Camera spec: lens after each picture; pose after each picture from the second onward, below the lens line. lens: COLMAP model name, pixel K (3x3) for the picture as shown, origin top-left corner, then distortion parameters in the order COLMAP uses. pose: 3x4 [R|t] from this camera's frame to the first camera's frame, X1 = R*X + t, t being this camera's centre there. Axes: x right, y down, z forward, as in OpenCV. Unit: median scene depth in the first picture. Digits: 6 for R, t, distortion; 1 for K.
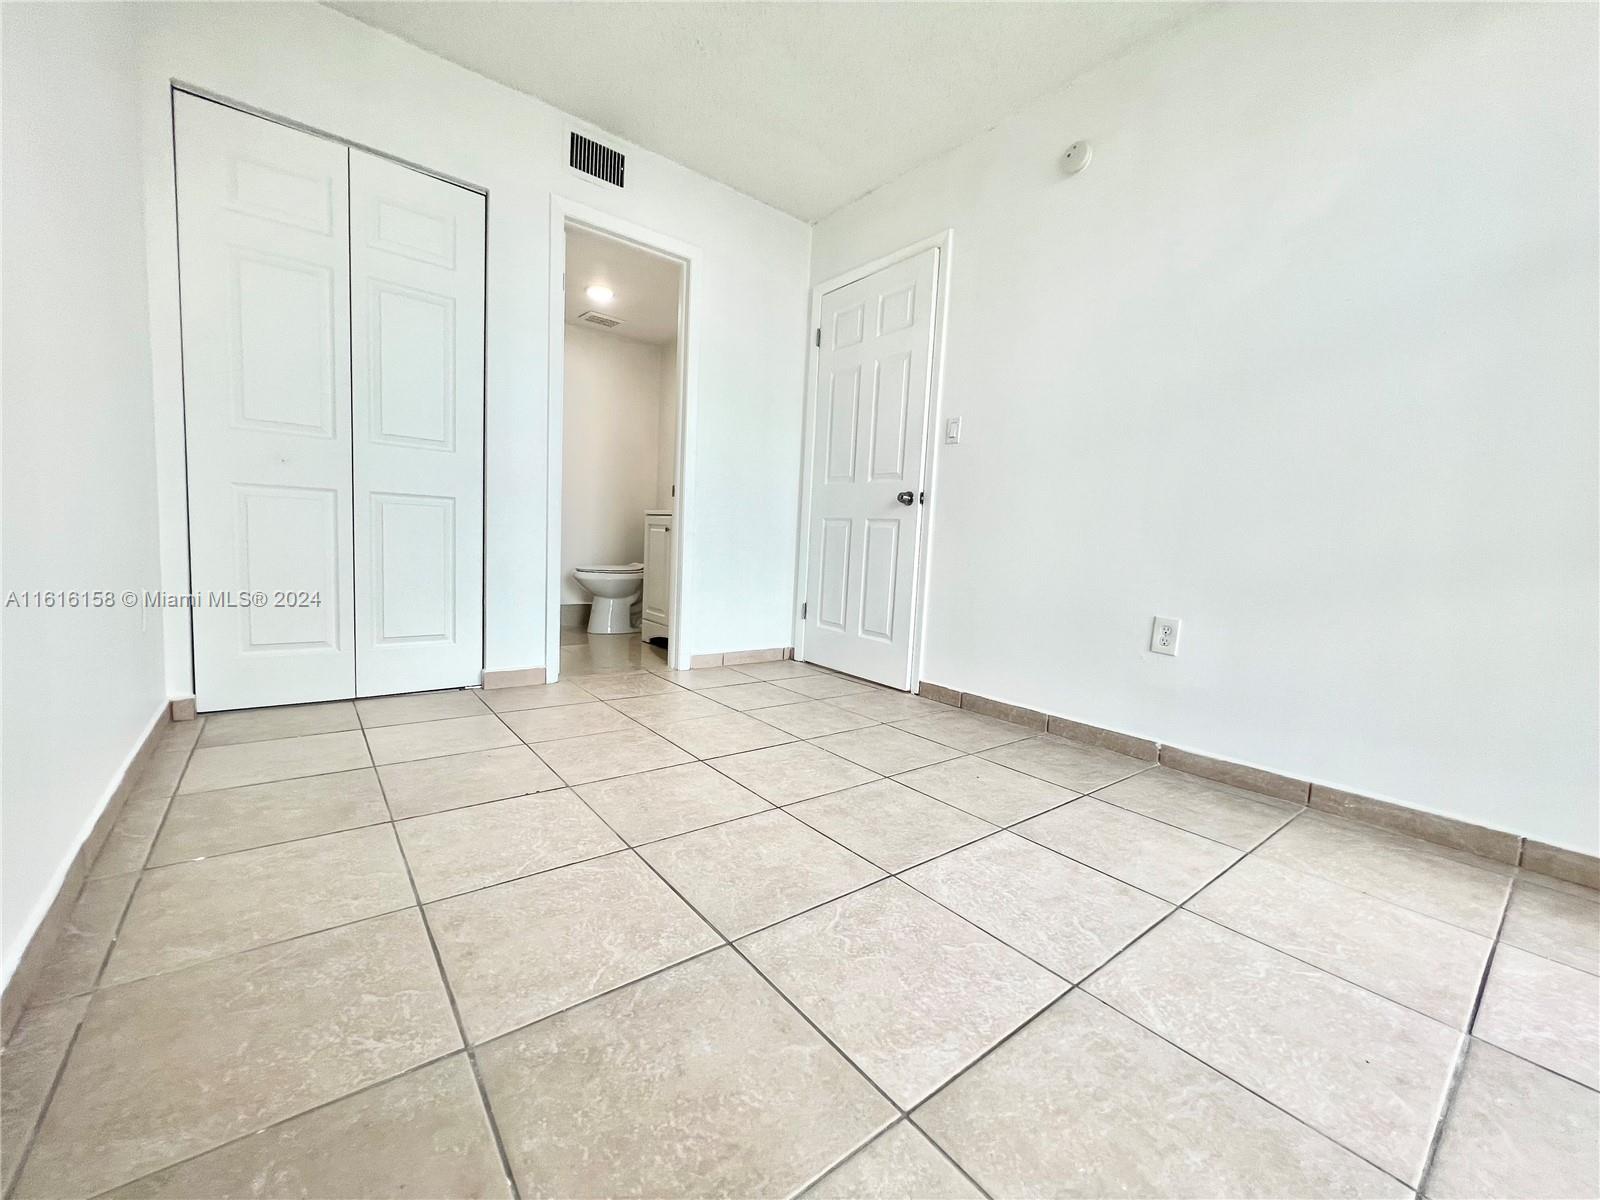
lens RADIAL K [[638.2, 0, 792.2], [0, 638.2, 600.5], [0, 0, 1]] dist [-0.001582, 0.000643]
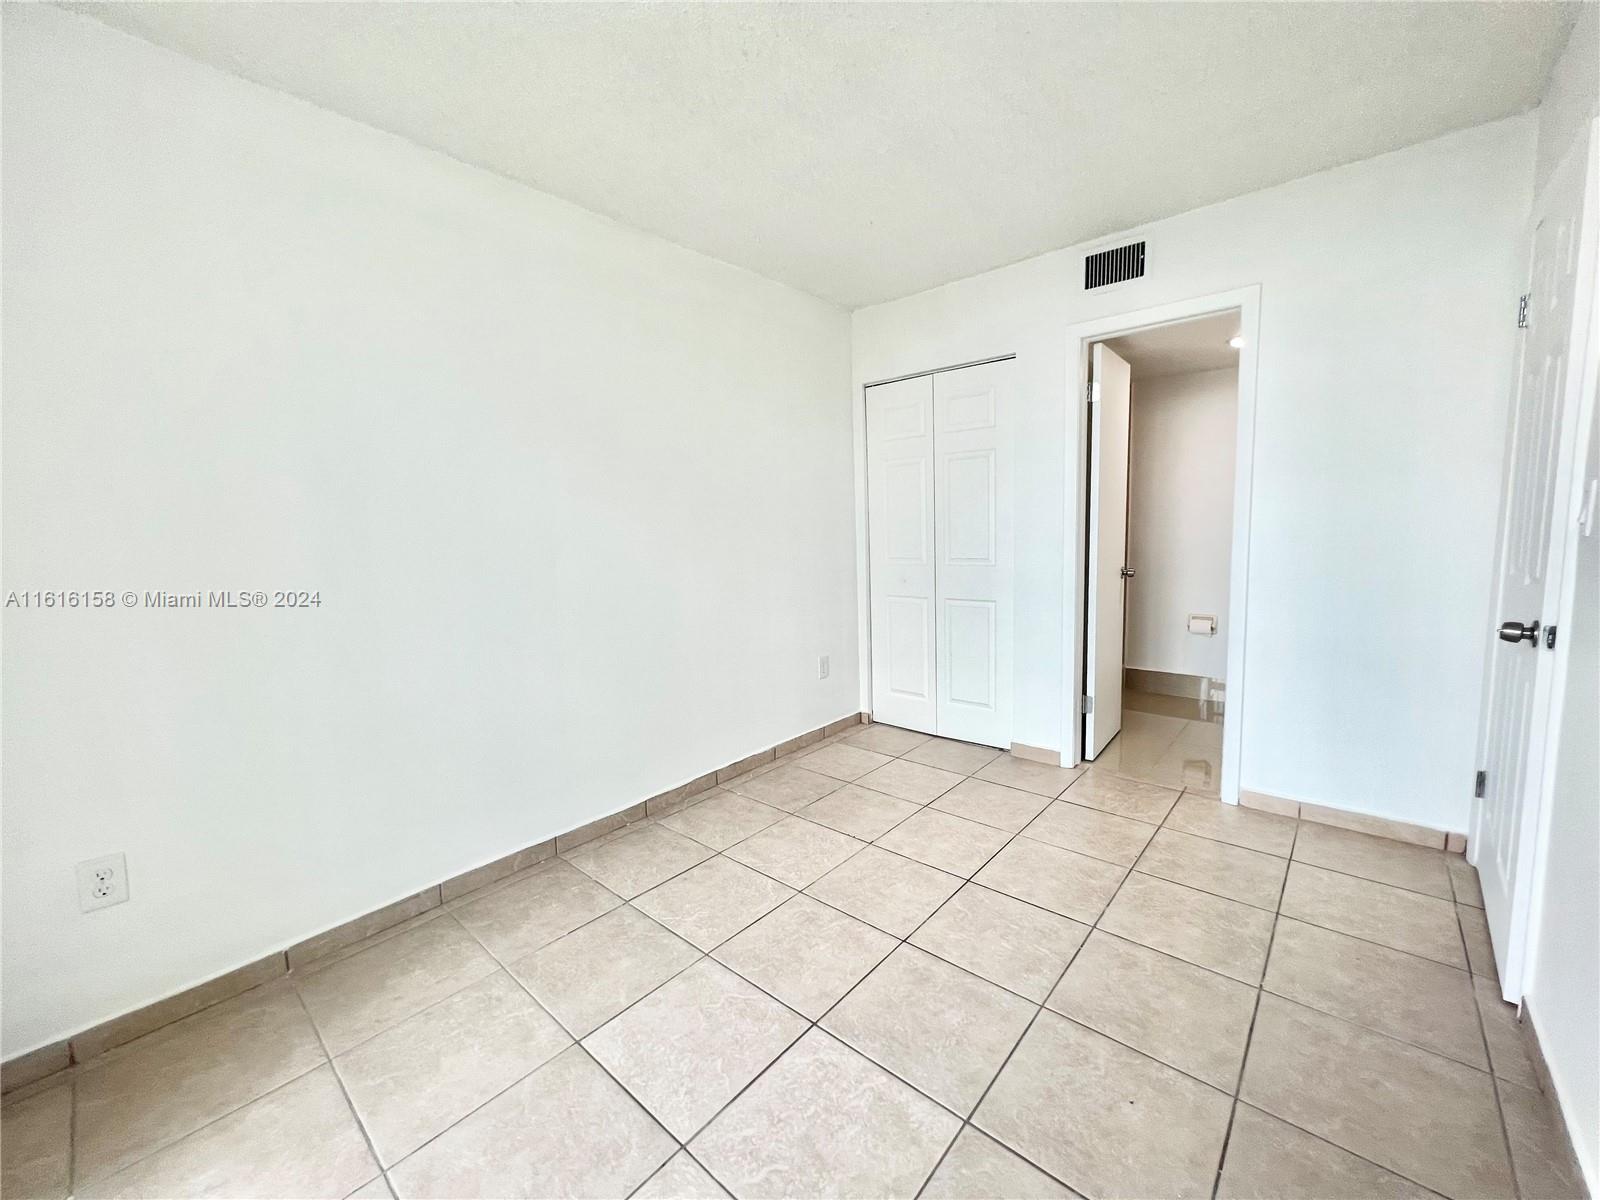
lens RADIAL K [[638.2, 0, 800.7], [0, 638.2, 599.6], [0, 0, 1]] dist [-0.001582, 0.000643]
pose [[0.183156, 0.058594, -0.981336, 0.880737], [-0.054727, 0.997282, 0.049332, -0.277024], [0.981559, 0.044670, 0.185864, 0.515540]]
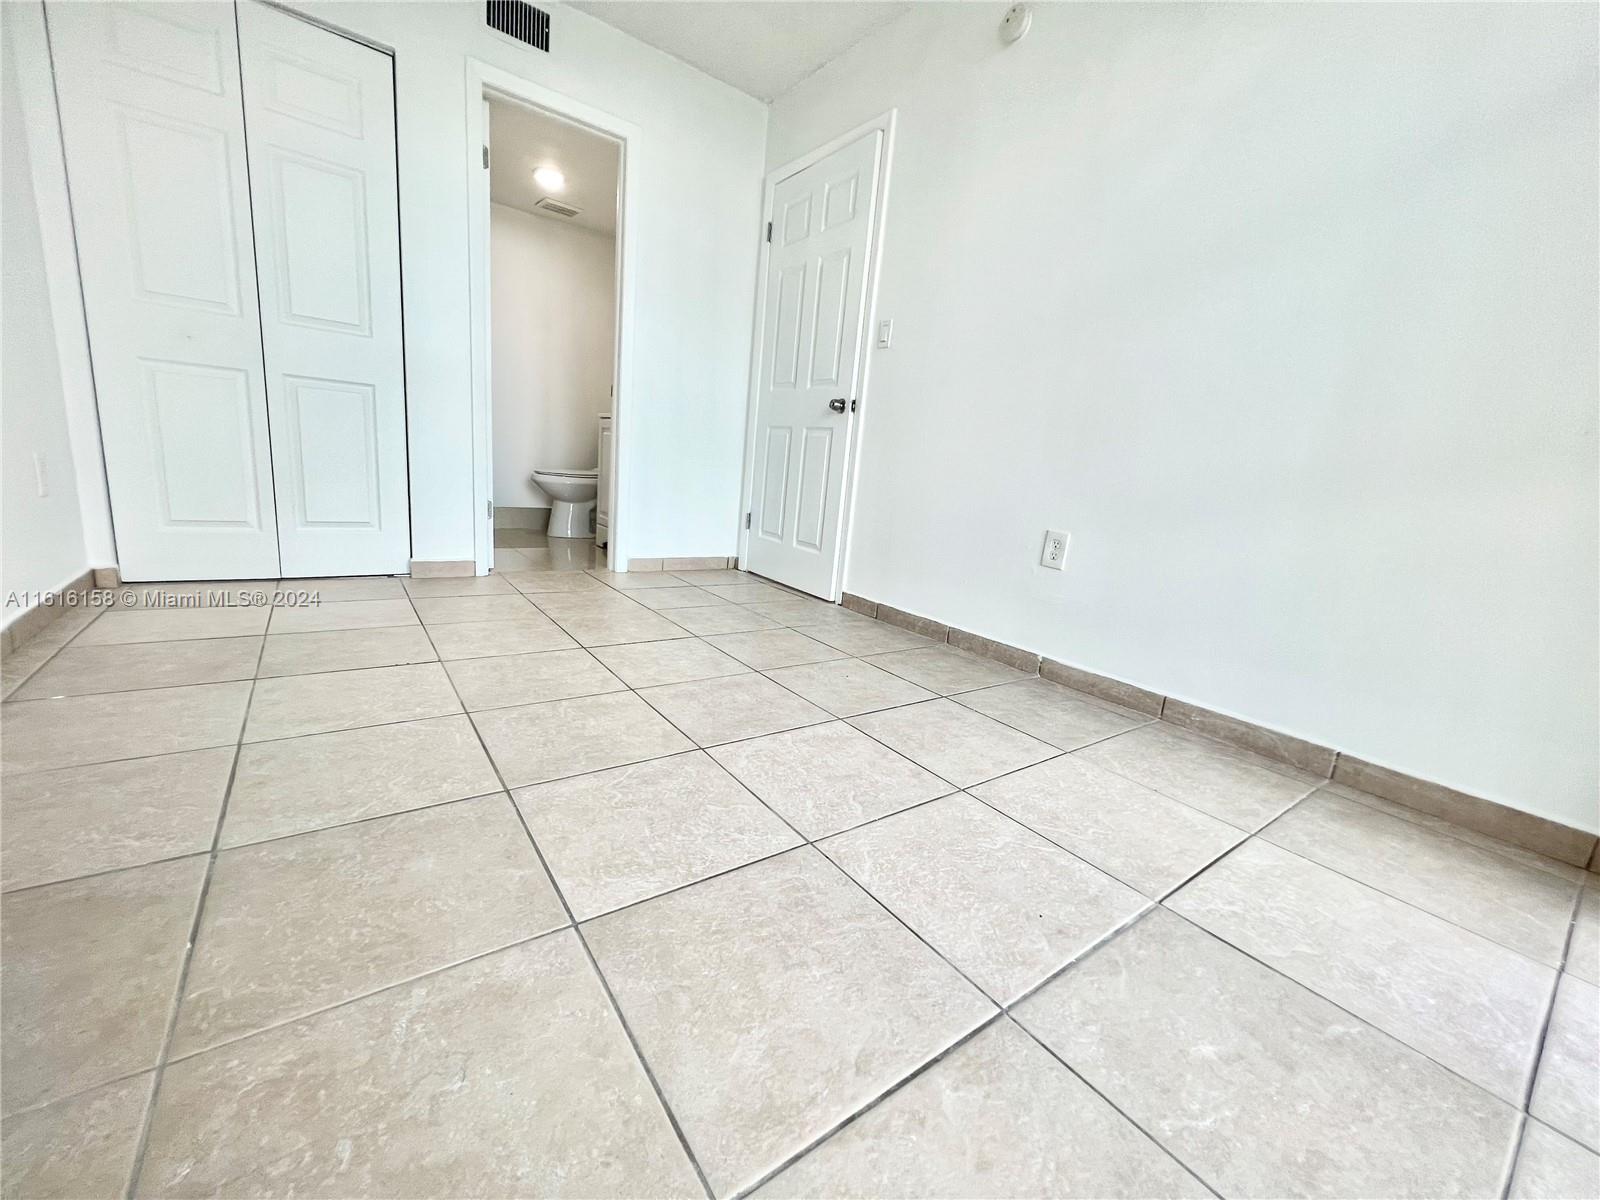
lens RADIAL K [[638.2, 0, 792.9], [0, 638.2, 598.7], [0, 0, 1]] dist [-0.001582, 0.000643]
pose [[0.998465, 0.047431, -0.028585, 0.232273], [-0.043917, 0.992620, 0.113037, 0.040974], [0.033735, -0.111608, 0.993180, -0.012766]]
